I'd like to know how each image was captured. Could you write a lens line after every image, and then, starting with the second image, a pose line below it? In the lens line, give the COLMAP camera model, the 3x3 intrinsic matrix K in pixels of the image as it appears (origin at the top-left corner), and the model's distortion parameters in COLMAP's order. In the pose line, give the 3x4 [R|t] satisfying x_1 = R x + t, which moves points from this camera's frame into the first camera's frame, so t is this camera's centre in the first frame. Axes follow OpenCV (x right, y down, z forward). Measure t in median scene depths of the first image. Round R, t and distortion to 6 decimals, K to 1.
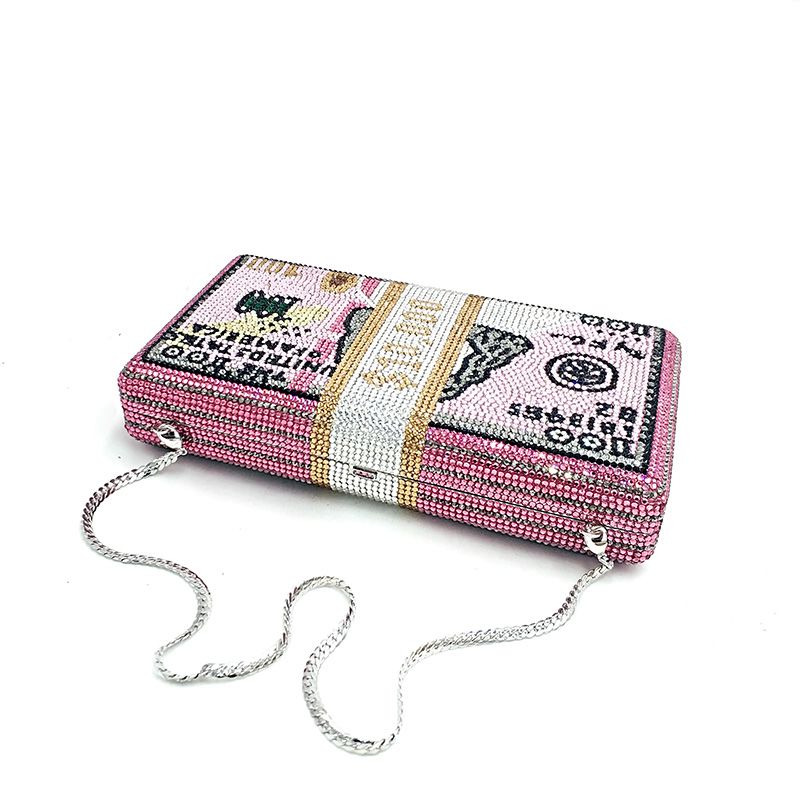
lens RADIAL K [[757.1, 0, 385.0], [0, 757.1, 345.1], [0, 0, 1]] dist [0.135915, -0.343218]
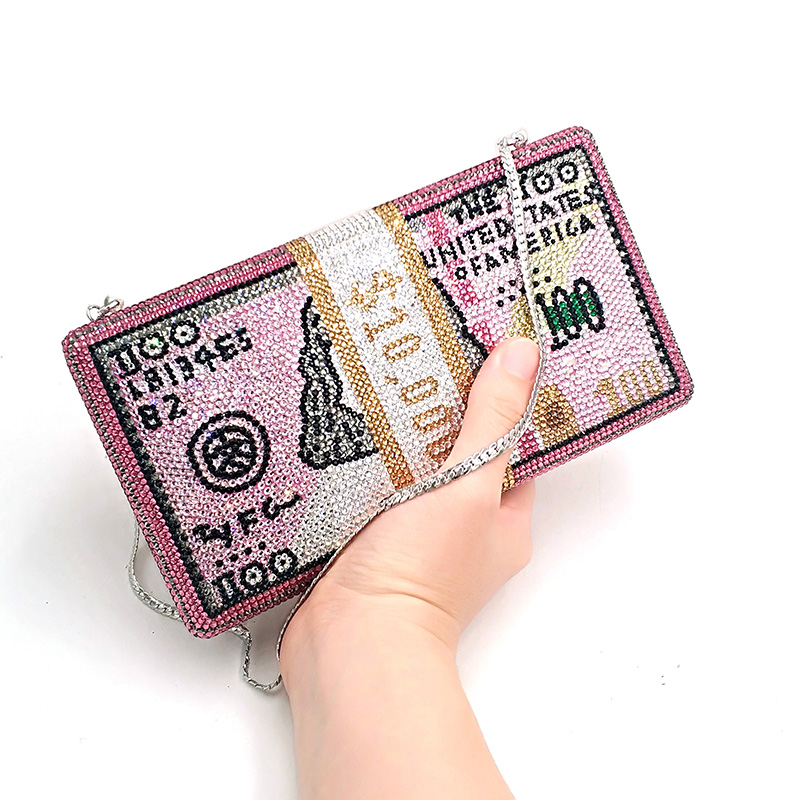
lens RADIAL K [[757.1, 0, 385.0], [0, 757.1, 345.1], [0, 0, 1]] dist [0.135915, -0.343218]
pose [[-0.721074, 0.677586, -0.144670, 0.170301], [-0.582391, -0.479638, 0.656329, -0.591858], [0.375329, 0.557516, 0.740475, 0.335711]]
